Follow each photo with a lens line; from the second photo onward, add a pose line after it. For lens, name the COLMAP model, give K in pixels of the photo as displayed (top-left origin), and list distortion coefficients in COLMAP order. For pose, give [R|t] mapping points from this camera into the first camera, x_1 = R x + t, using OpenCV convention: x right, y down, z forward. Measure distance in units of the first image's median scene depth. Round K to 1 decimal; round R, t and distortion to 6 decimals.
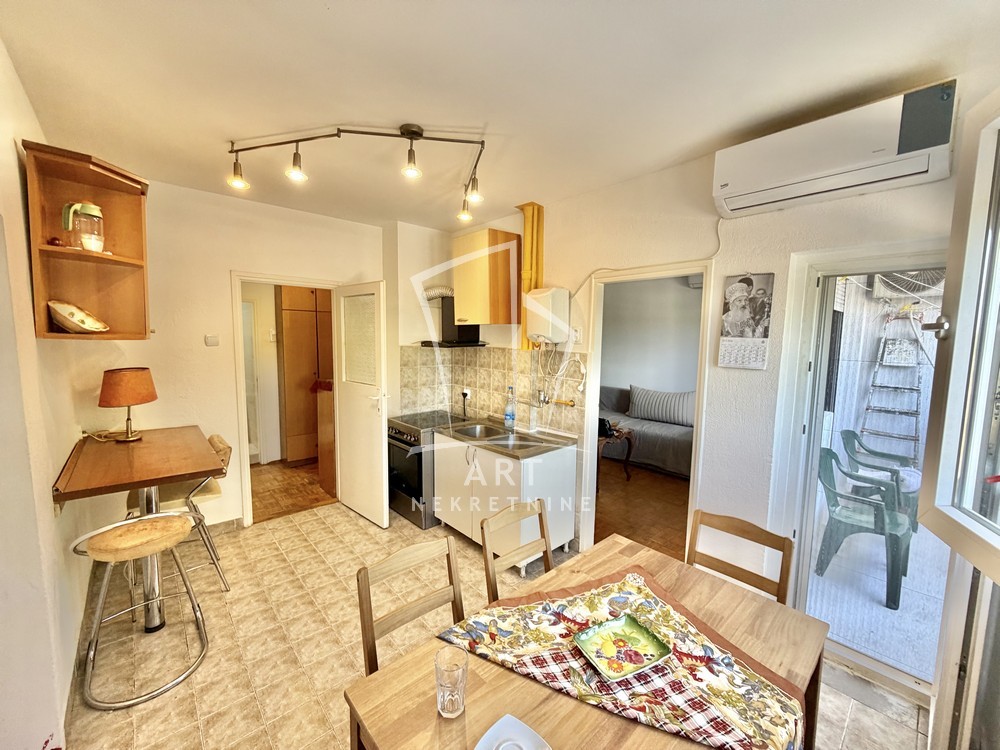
lens RADIAL K [[400.7, 0, 502.6], [0, 400.7, 375.1], [0, 0, 1]] dist [-0.000516, 0.000015]
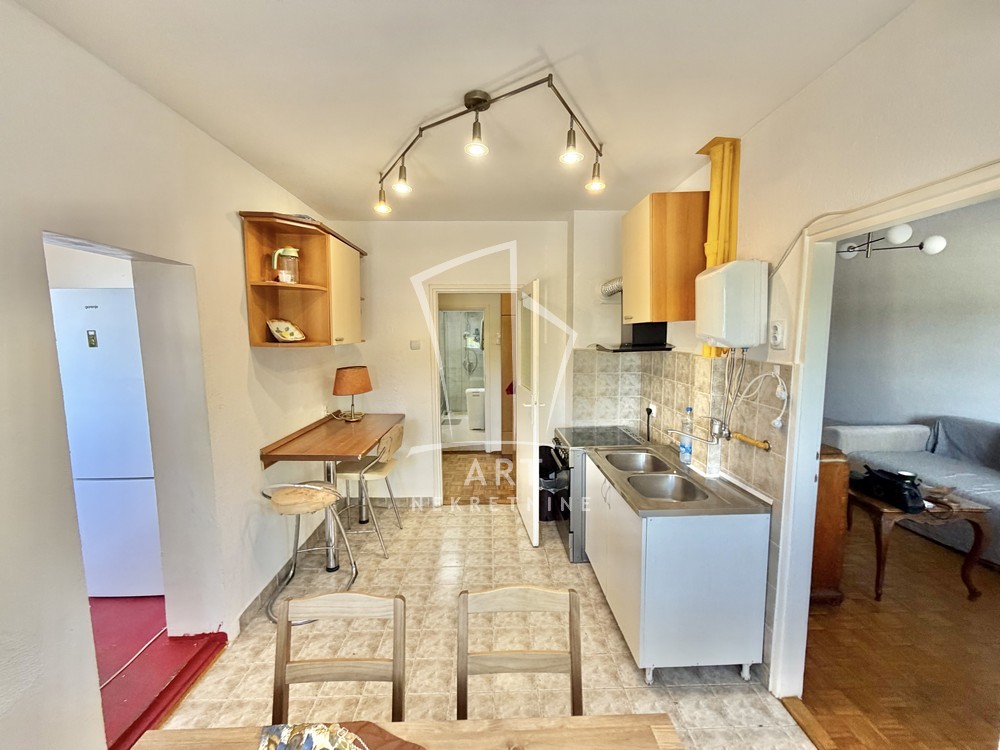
lens RADIAL K [[400.7, 0, 498.3], [0, 400.7, 375.5], [0, 0, 1]] dist [-0.000516, 0.000015]
pose [[0.757904, 0.046776, -0.650687, 0.250950], [-0.044997, 0.998799, 0.019390, -0.030171], [0.650812, 0.014583, 0.759099, 0.257194]]
